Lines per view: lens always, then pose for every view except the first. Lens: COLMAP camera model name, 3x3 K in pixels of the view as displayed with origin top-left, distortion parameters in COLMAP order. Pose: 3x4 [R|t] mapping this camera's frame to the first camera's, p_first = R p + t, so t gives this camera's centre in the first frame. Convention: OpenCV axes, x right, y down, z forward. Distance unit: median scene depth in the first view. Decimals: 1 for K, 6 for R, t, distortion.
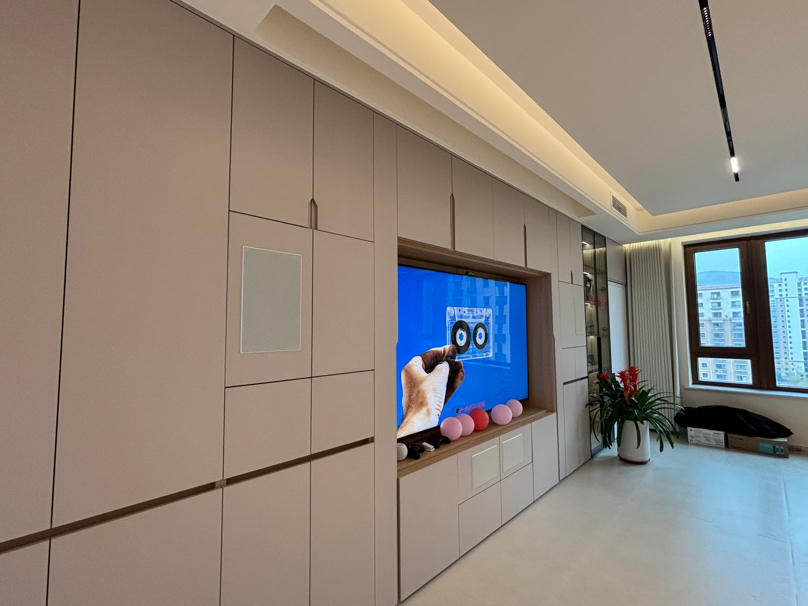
lens RADIAL K [[374.7, 0, 400.8], [0, 374.7, 304.5], [0, 0, 1]] dist [0.001798, 0.000763]
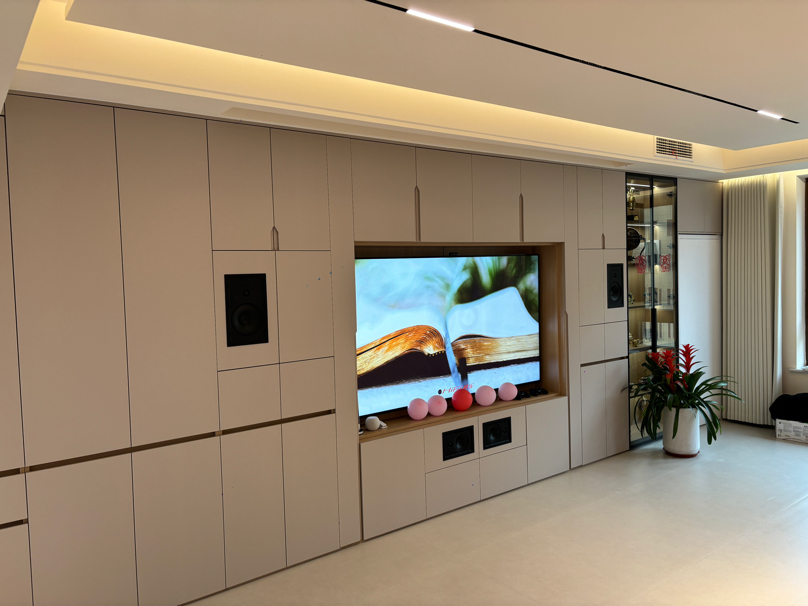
lens RADIAL K [[603.9, 0, 404.0], [0, 603.9, 303.0], [0, 0, 1]] dist [0.052800, -0.003285]
pose [[0.987273, -0.014036, -0.158416, 0.231401], [0.032414, 0.992949, 0.114029, -0.106210], [0.155699, -0.117713, 0.980766, -0.435046]]
